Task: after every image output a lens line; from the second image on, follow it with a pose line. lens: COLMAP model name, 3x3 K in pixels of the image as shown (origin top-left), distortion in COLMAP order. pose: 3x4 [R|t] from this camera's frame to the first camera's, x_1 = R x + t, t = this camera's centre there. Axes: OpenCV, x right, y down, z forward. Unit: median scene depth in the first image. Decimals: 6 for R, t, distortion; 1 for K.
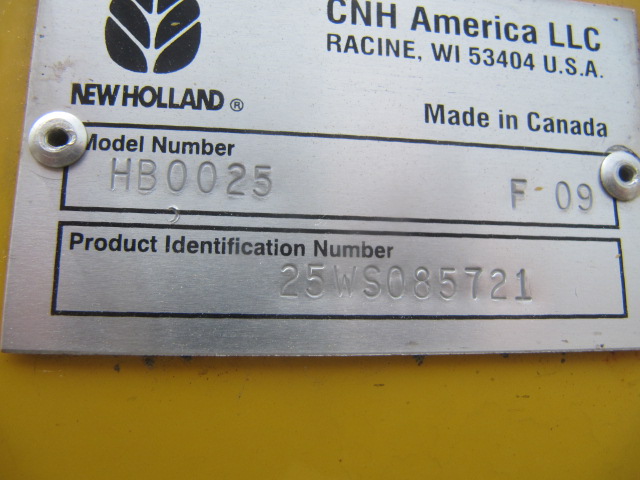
lens RADIAL K [[518.3, 0, 320.0], [0, 518.3, 240.0], [0, 0, 1]] dist [-0.079084, -0.008398]
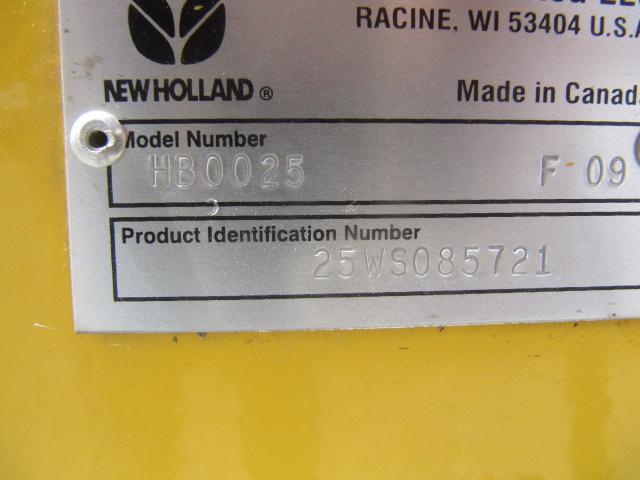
lens RADIAL K [[518.3, 0, 320.0], [0, 518.3, 240.0], [0, 0, 1]] dist [-0.079084, -0.008398]
pose [[0.996822, 0.000533, -0.079657, 0.022374], [0.021923, 0.959527, 0.280763, -0.269516], [0.076582, -0.281617, 0.956466, -0.029209]]
